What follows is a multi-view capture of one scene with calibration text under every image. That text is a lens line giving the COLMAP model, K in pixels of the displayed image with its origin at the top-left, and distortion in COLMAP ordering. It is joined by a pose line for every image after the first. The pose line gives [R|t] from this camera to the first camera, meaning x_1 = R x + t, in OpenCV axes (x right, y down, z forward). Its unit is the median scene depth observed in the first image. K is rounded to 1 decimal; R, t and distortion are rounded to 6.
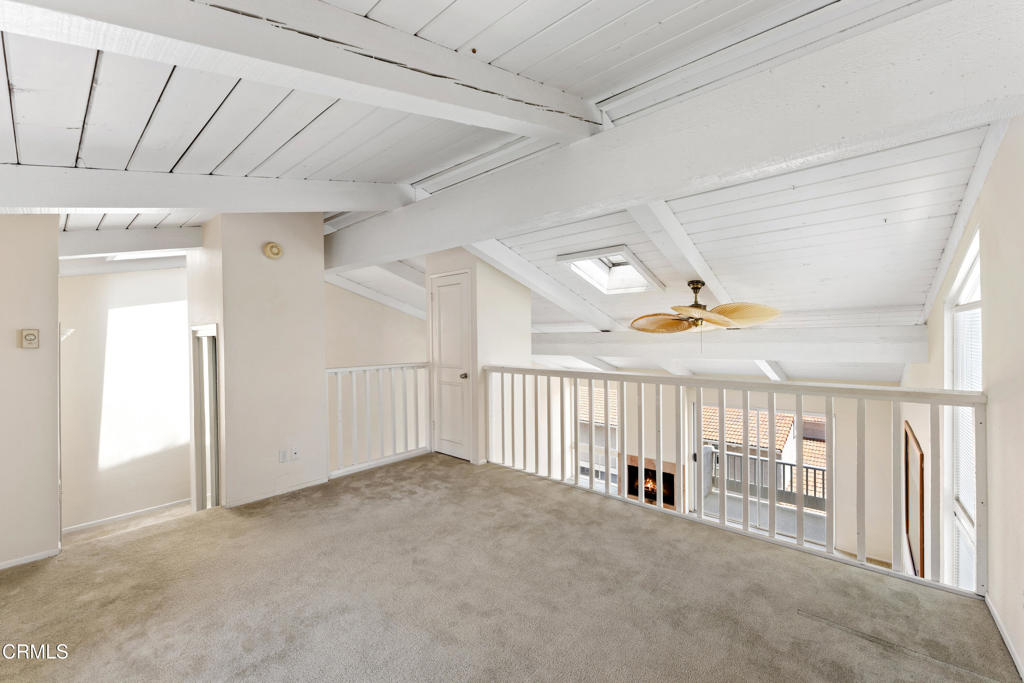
lens RADIAL K [[411.7, 0, 506.7], [0, 411.7, 341.3], [0, 0, 1]] dist [0.000950, -0.000168]
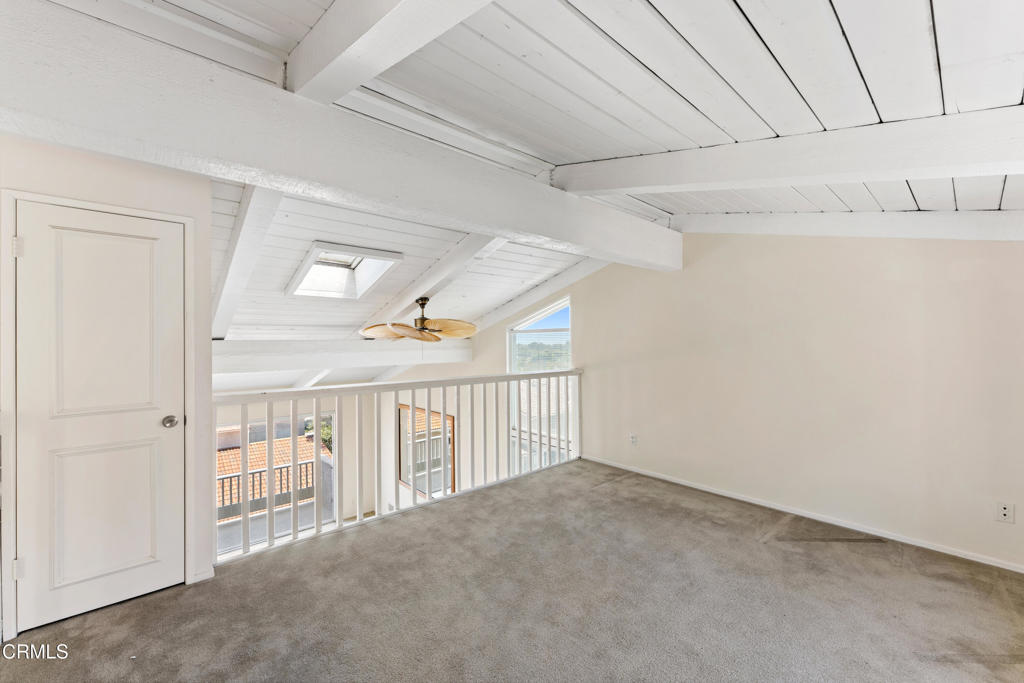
lens RADIAL K [[411.7, 0, 511.4], [0, 411.7, 339.6], [0, 0, 1]] dist [0.000950, -0.000168]
pose [[0.116864, 0.018443, 0.992977, -0.530023], [0.016641, 0.999651, -0.020525, -0.000137], [-0.993009, 0.018923, 0.116516, 0.487792]]
